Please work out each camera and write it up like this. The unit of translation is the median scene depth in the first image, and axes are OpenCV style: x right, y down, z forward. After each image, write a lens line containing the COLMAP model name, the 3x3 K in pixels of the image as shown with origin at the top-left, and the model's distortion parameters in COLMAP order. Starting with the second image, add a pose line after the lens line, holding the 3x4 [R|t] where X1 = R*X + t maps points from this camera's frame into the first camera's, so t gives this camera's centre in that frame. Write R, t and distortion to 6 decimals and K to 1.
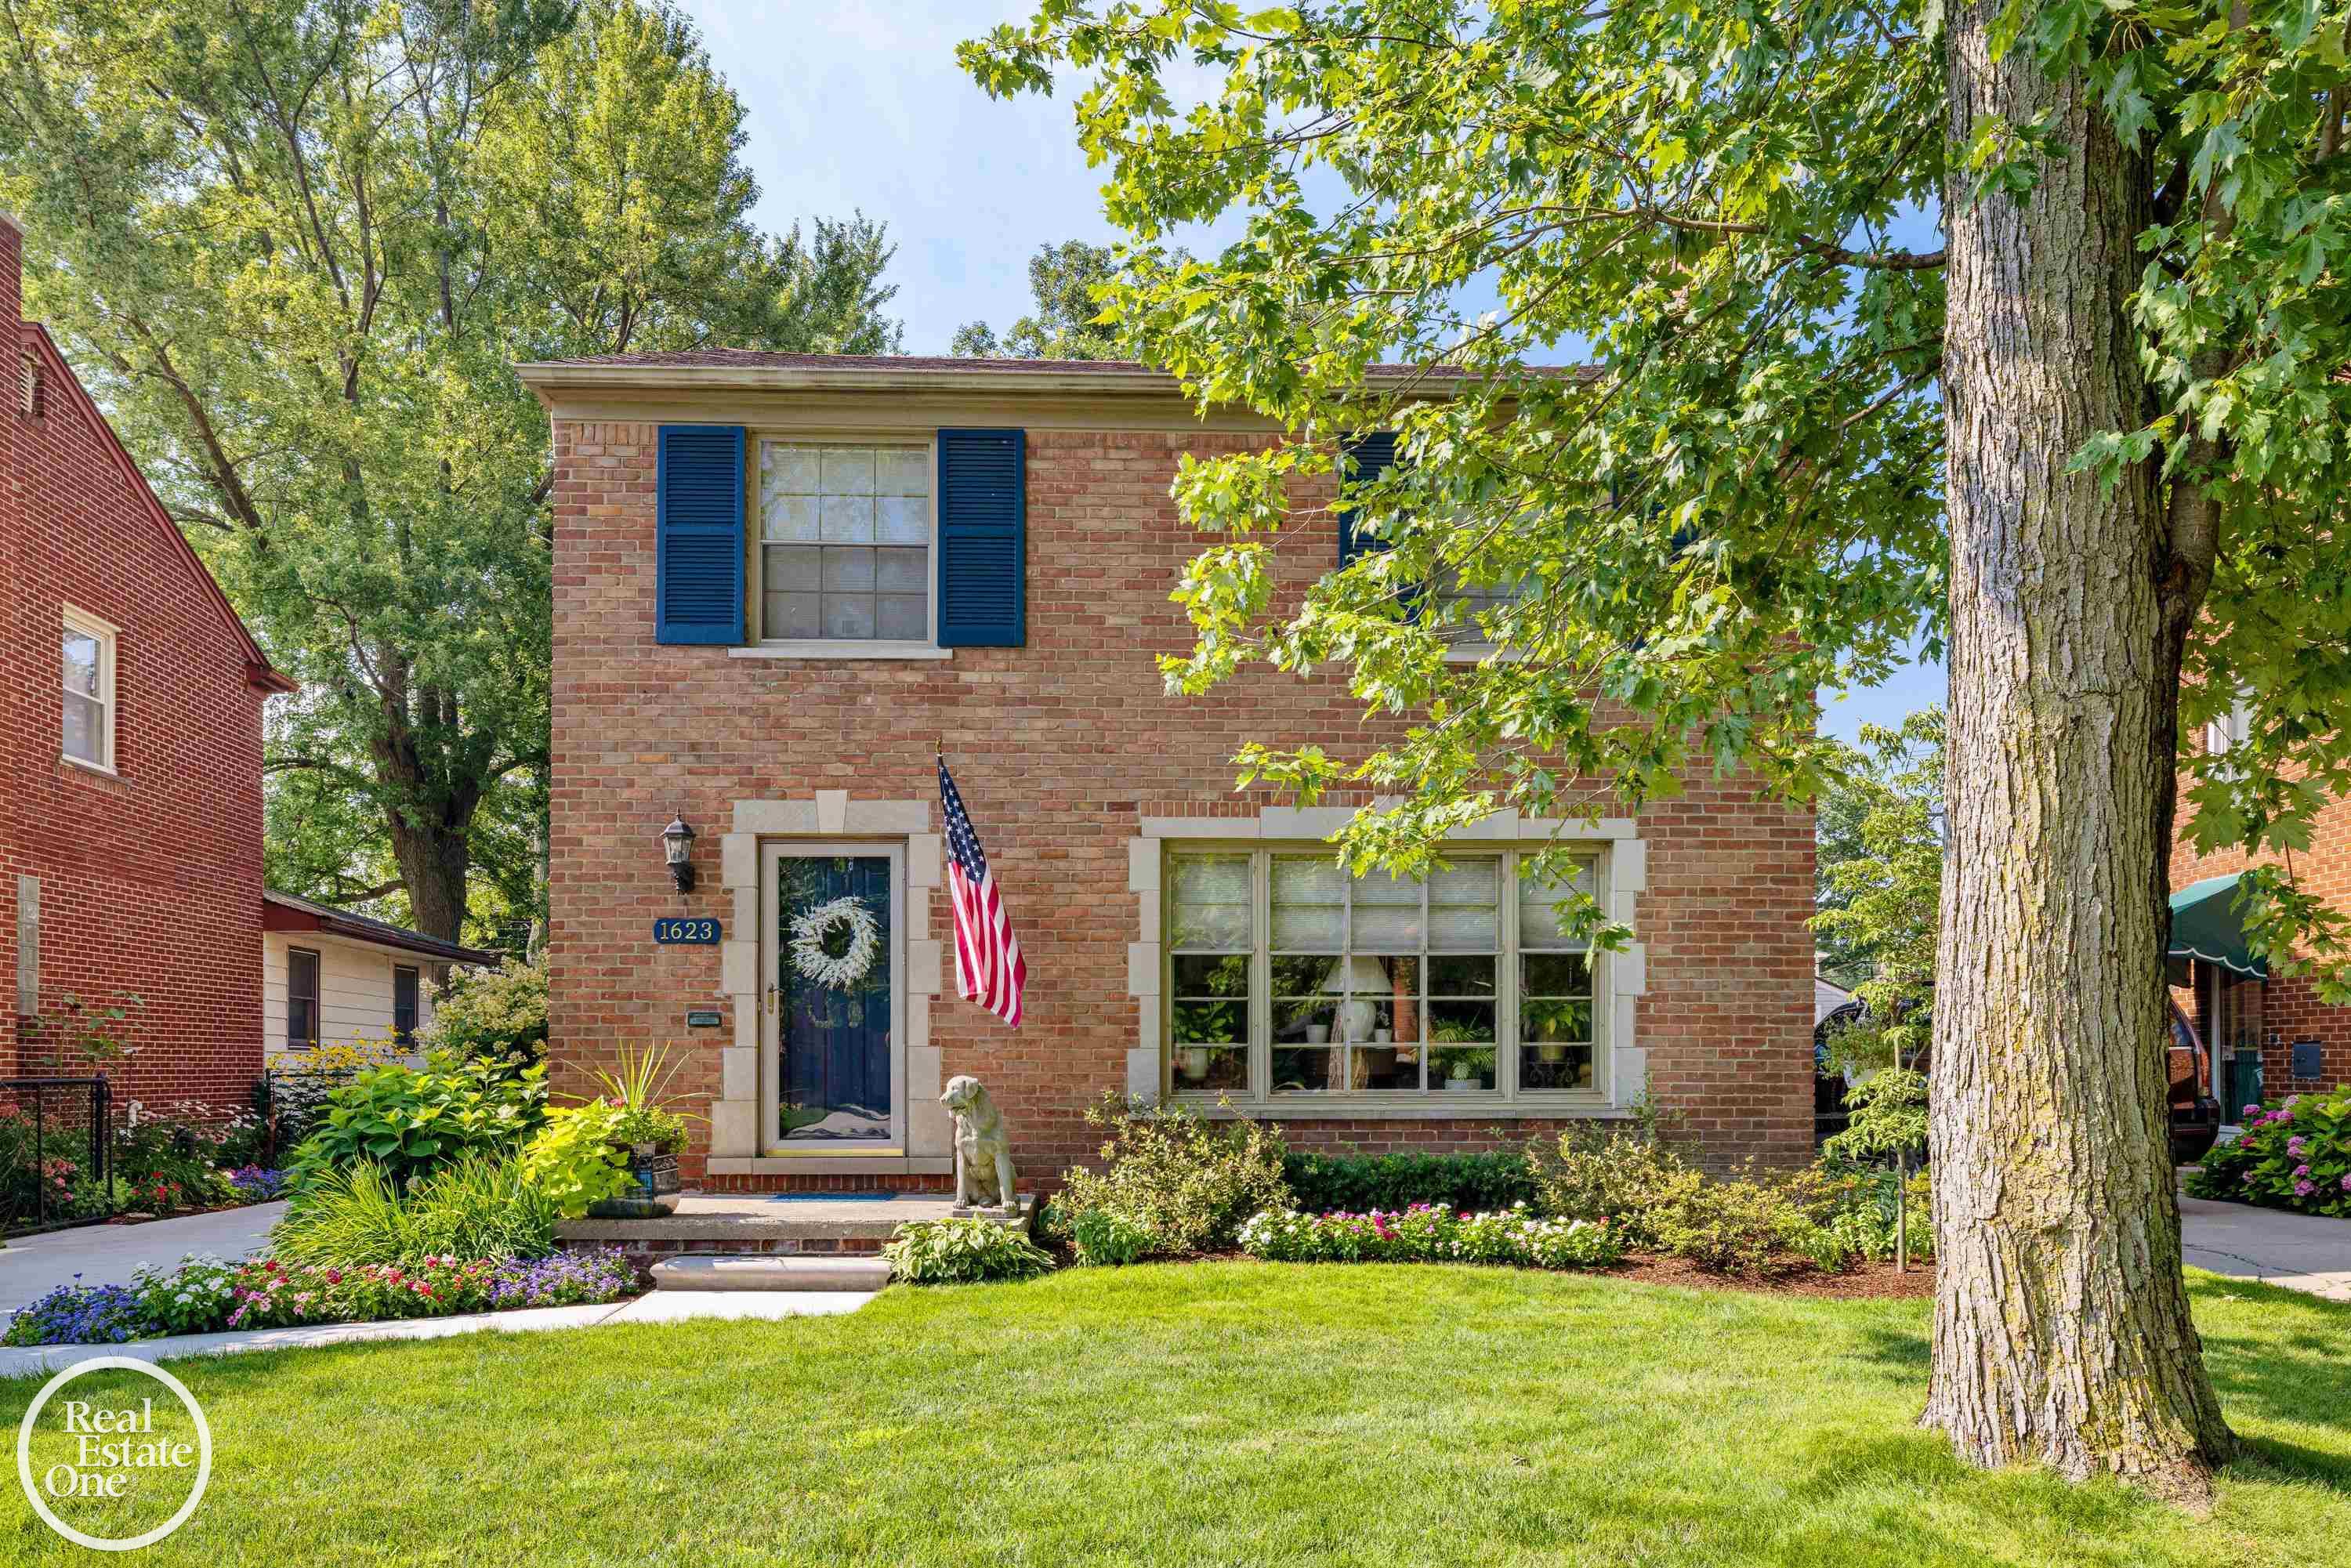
lens RADIAL K [[2404.7, 0, 1175.5], [0, 2404.7, 801.8], [0, 0, 1]] dist [0.040995, 0.000000]
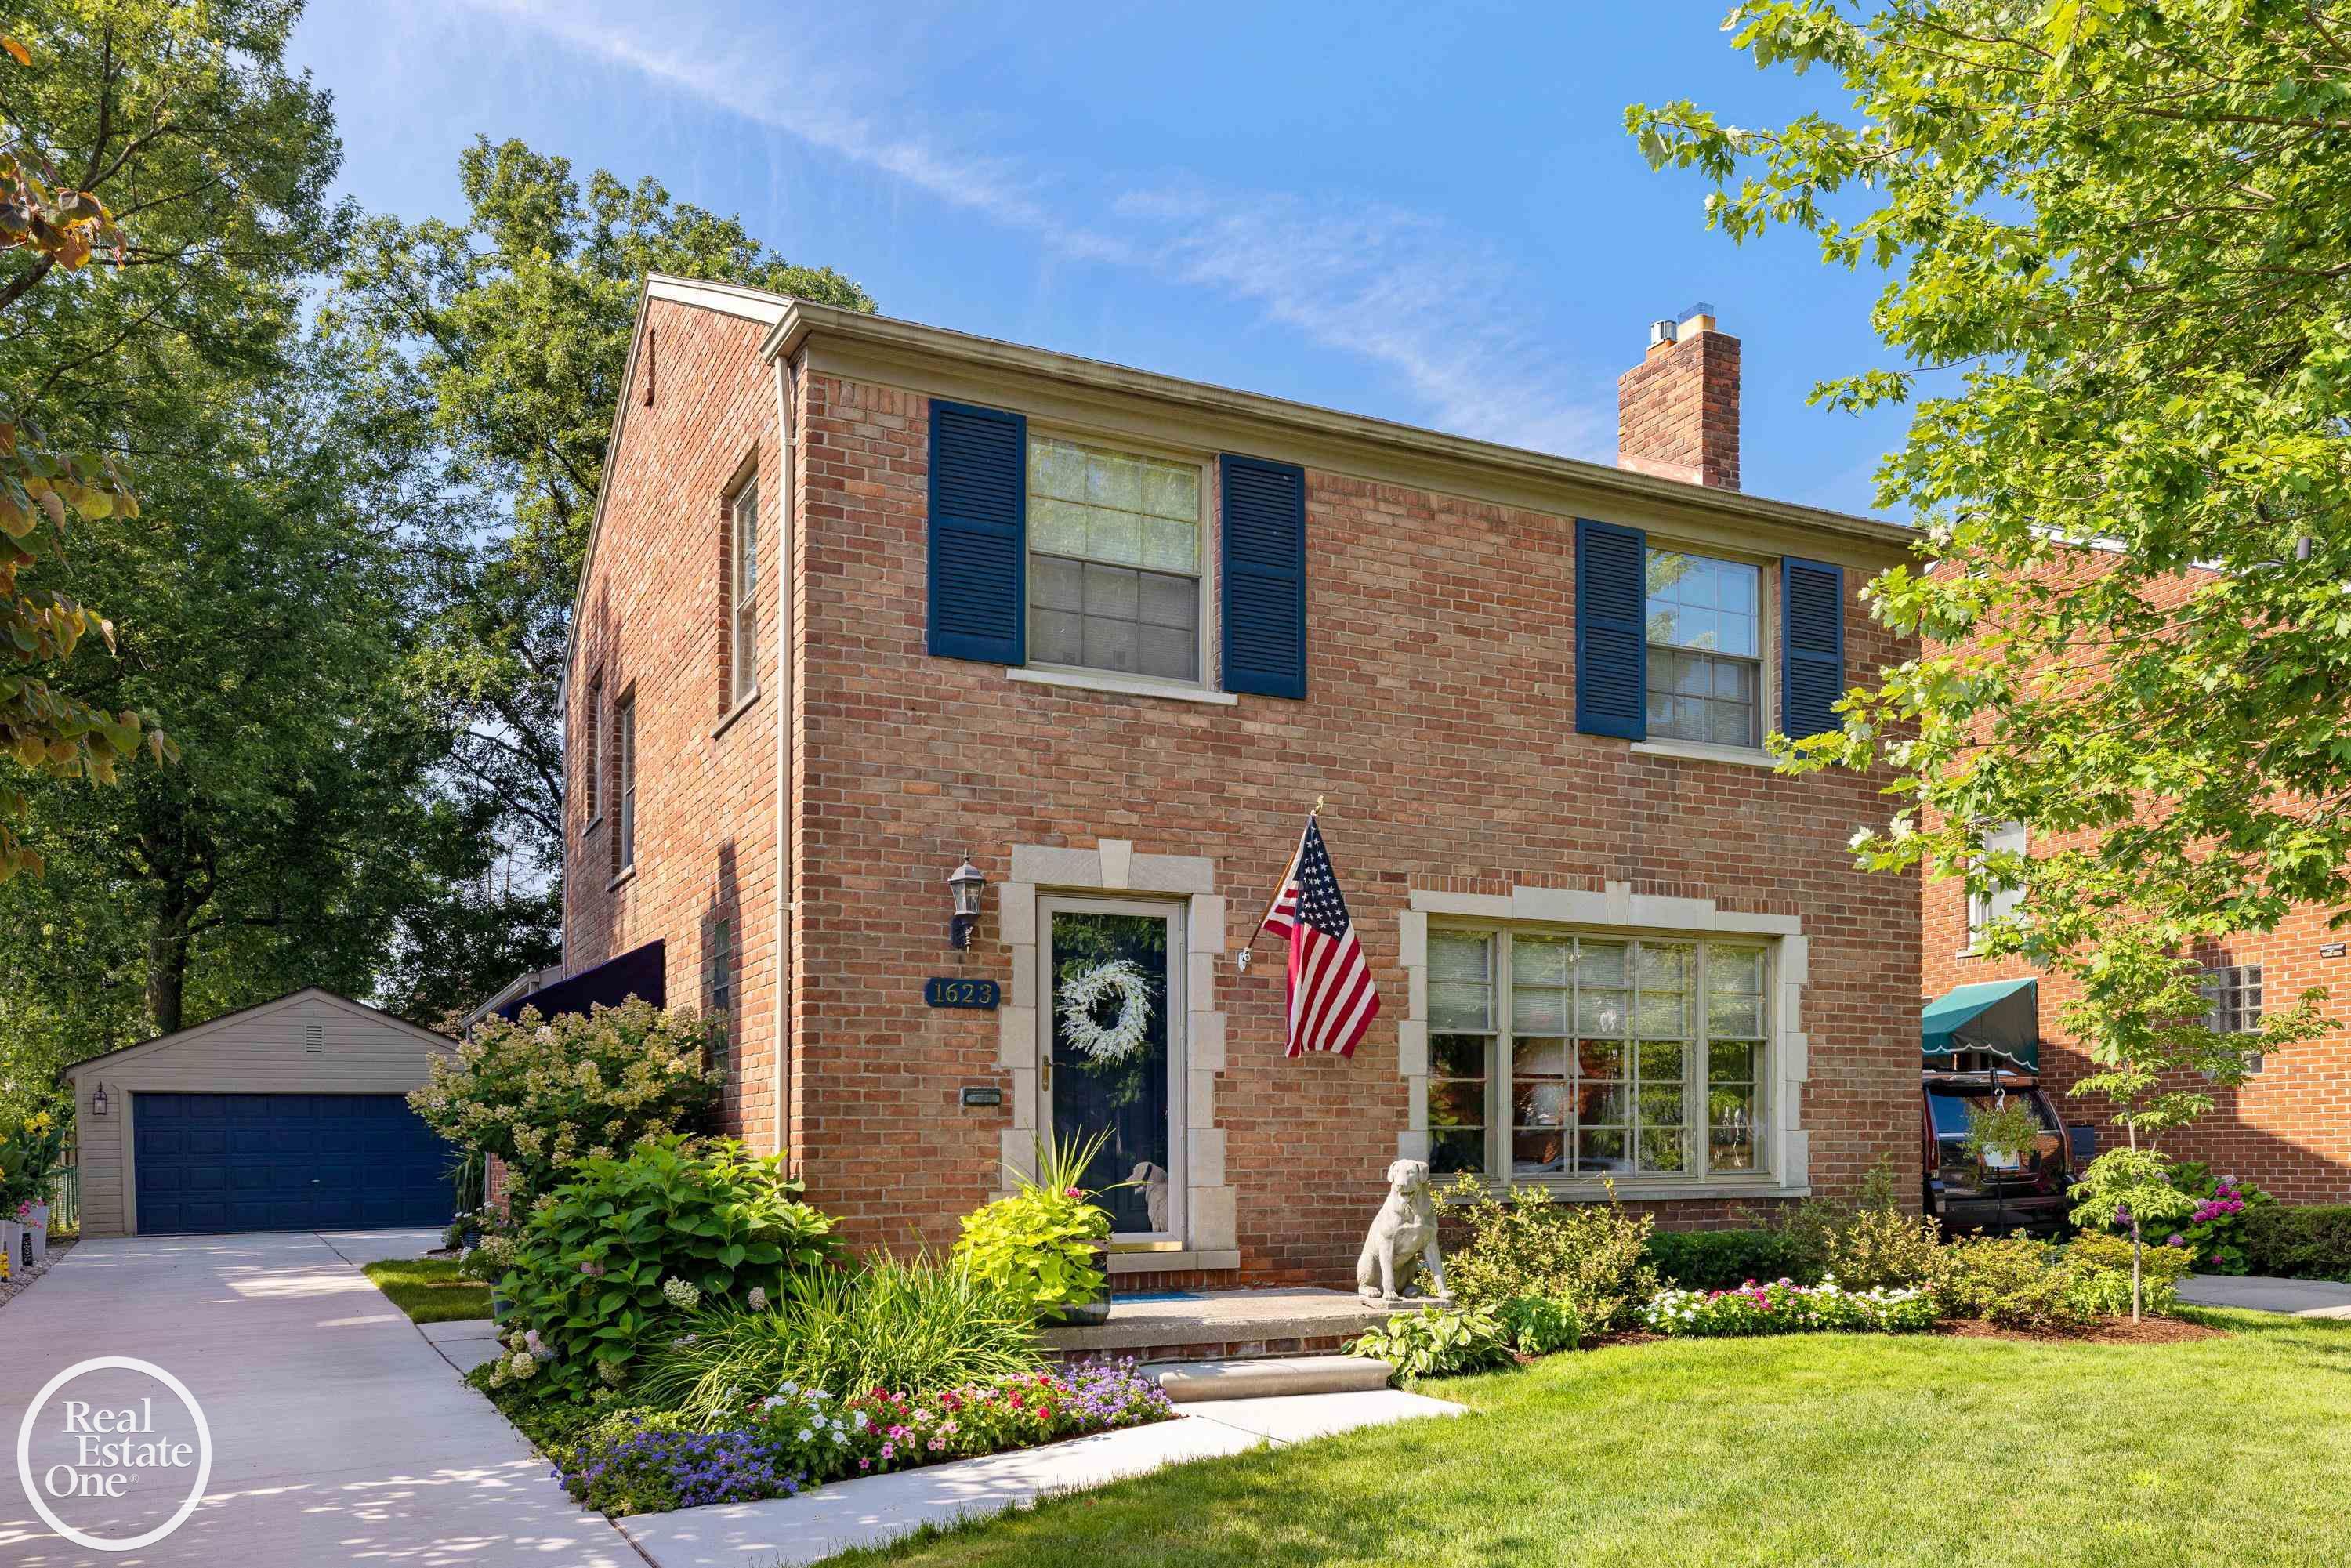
lens RADIAL K [[2897.0, 0, 1173.7], [0, 2897.0, 783.4], [0, 0, 1]] dist [-0.007657, 0.000000]
pose [[0.790349, 0.072419, 0.608362, -0.782283], [-0.064842, 0.997300, -0.034478, 0.009842], [-0.609216, -0.012198, 0.792911, 0.137823]]
